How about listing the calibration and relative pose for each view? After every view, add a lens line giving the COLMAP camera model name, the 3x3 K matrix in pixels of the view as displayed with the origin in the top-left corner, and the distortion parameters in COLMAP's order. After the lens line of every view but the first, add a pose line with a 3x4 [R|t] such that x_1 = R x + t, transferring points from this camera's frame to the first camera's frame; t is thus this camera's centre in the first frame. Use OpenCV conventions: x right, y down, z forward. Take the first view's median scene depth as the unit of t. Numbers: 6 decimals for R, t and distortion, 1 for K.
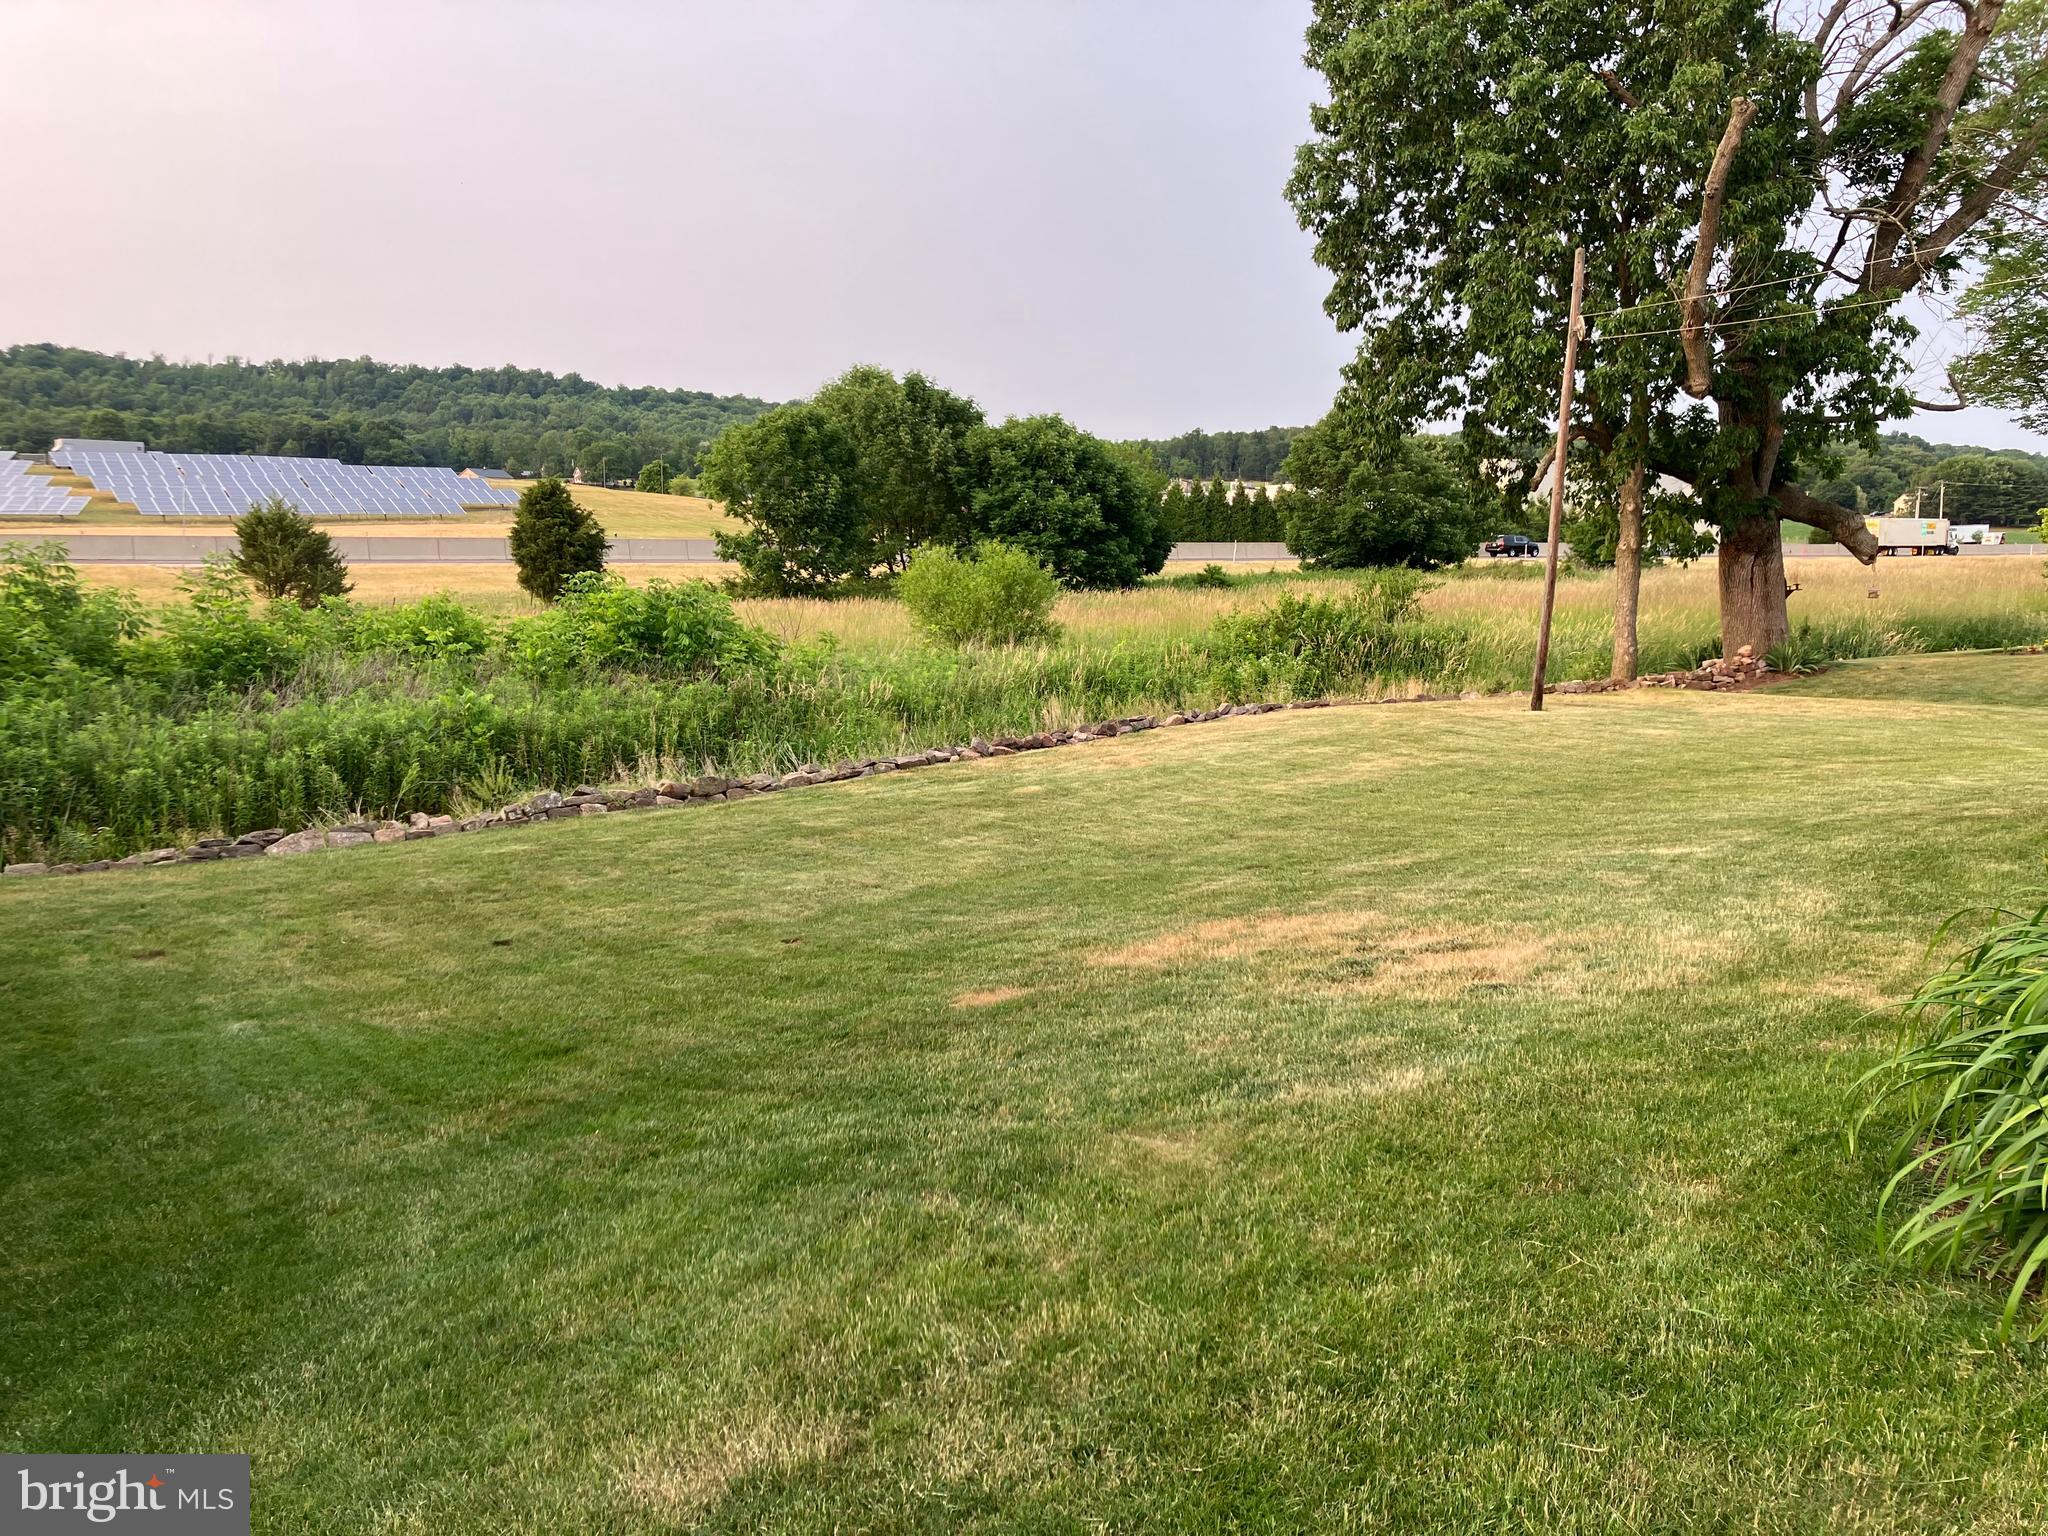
lens RADIAL K [[1686.0, 0, 1021.5], [0, 1686.0, 764.1], [0, 0, 1]] dist [-0.004685, 0.050838]
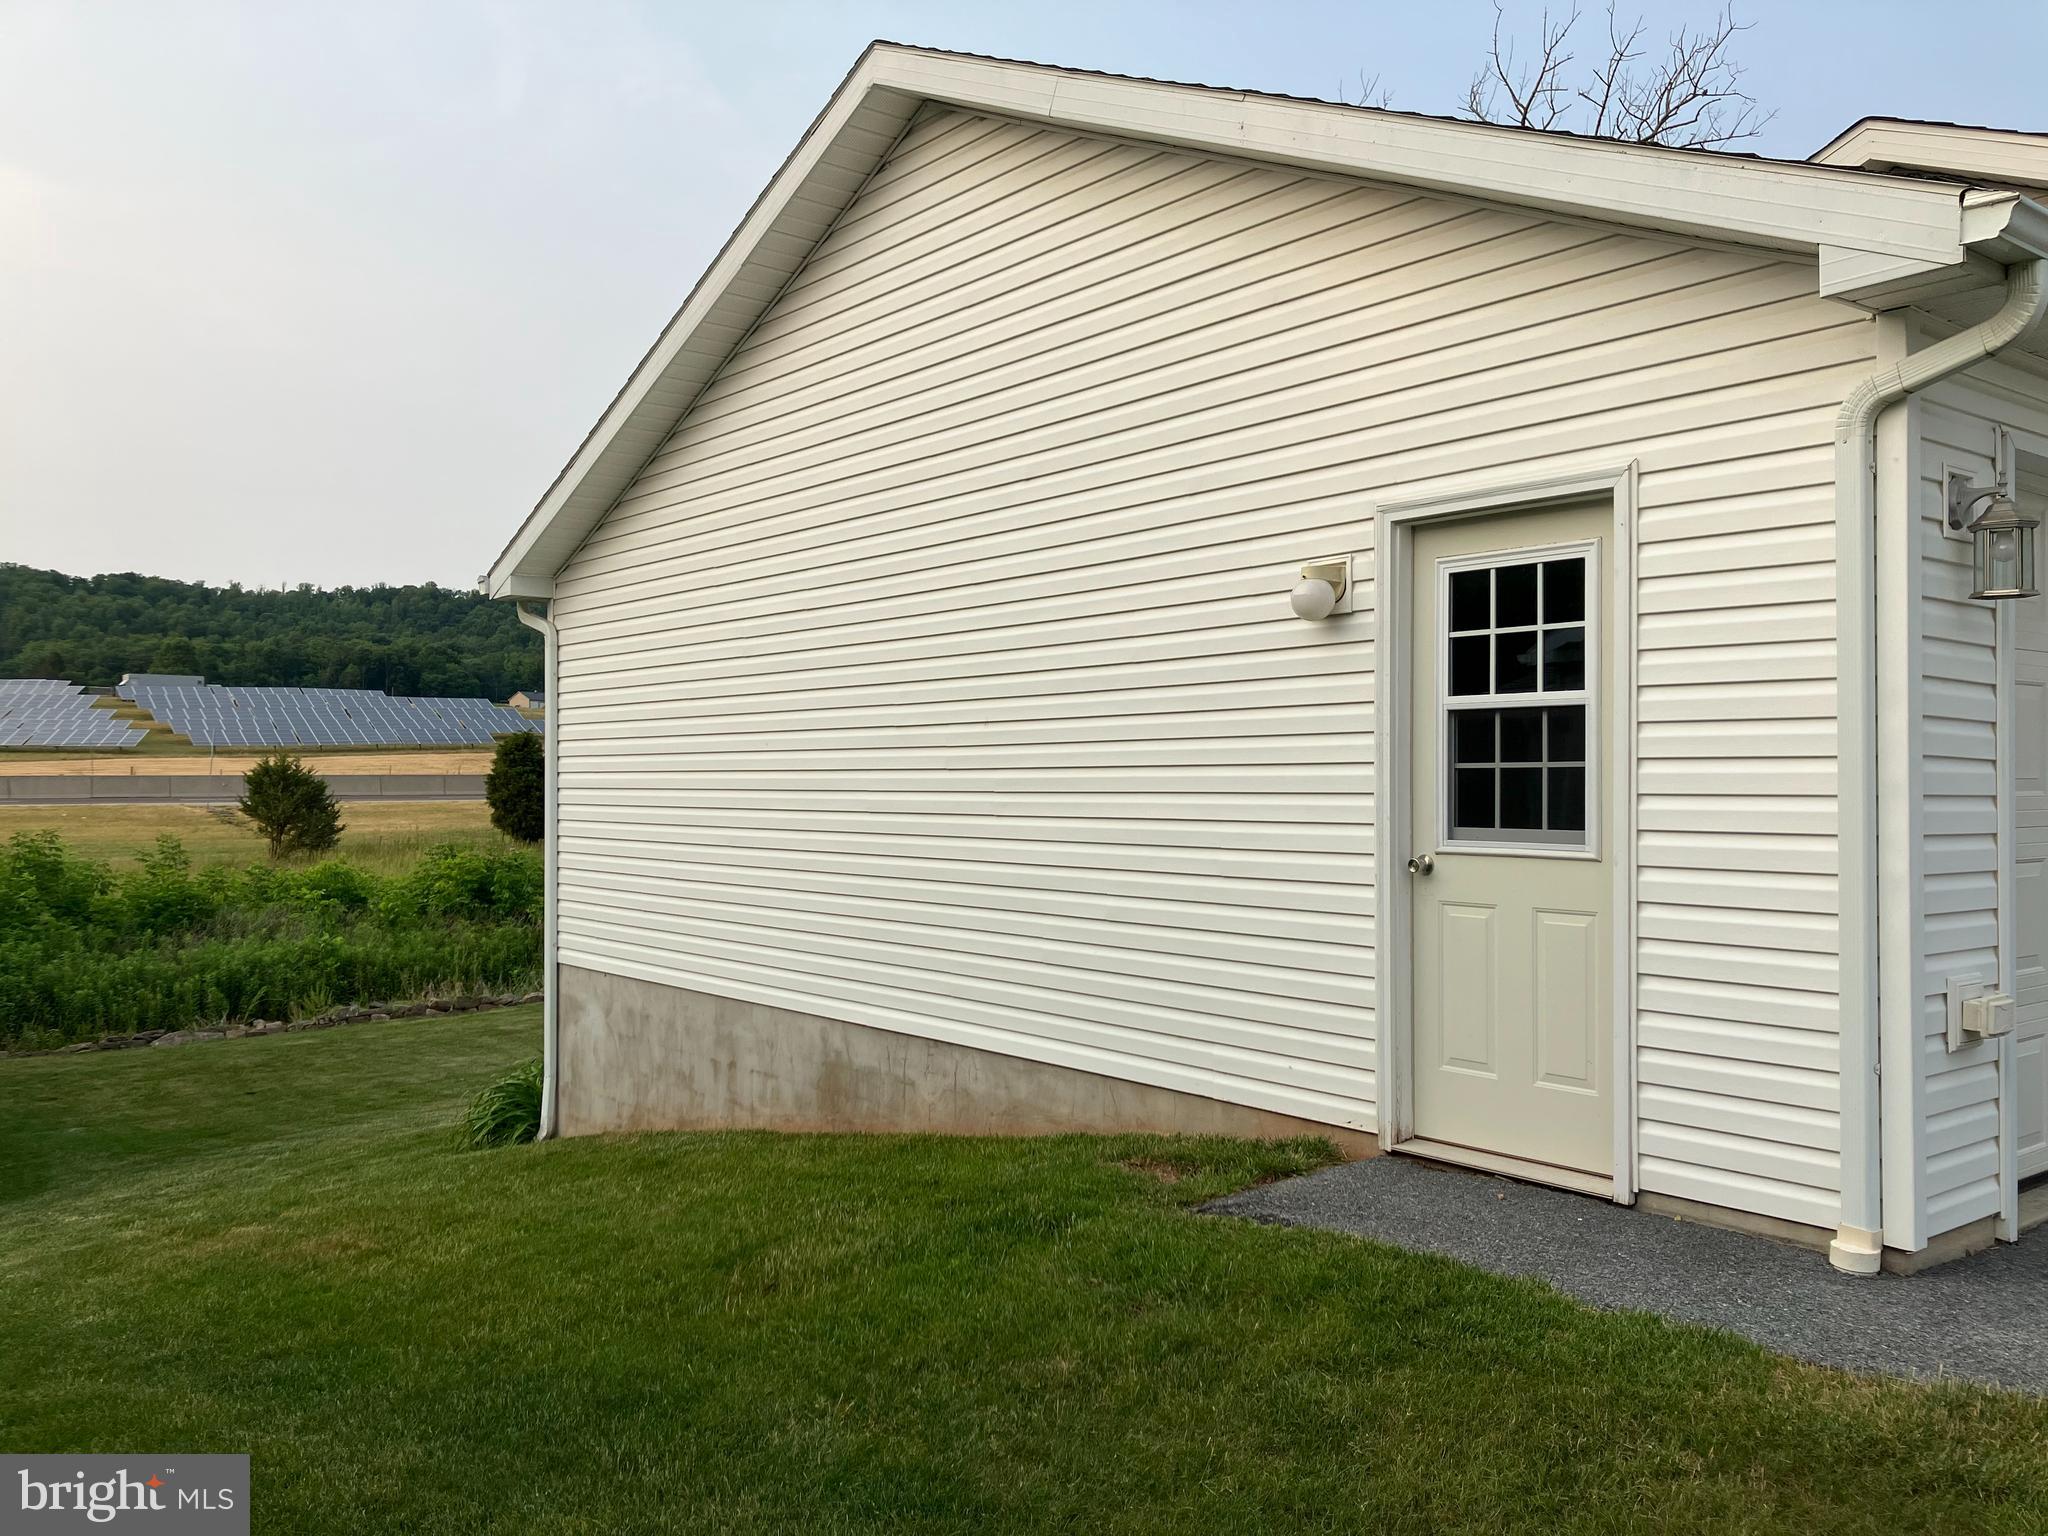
lens RADIAL K [[1686.0, 0, 1021.5], [0, 1686.0, 764.1], [0, 0, 1]] dist [-0.004685, 0.050838]
pose [[0.999625, -0.000125, -0.027394, 0.188913], [-0.003374, 0.991816, -0.127629, -0.003851], [0.027185, 0.127674, 0.991444, -0.264509]]
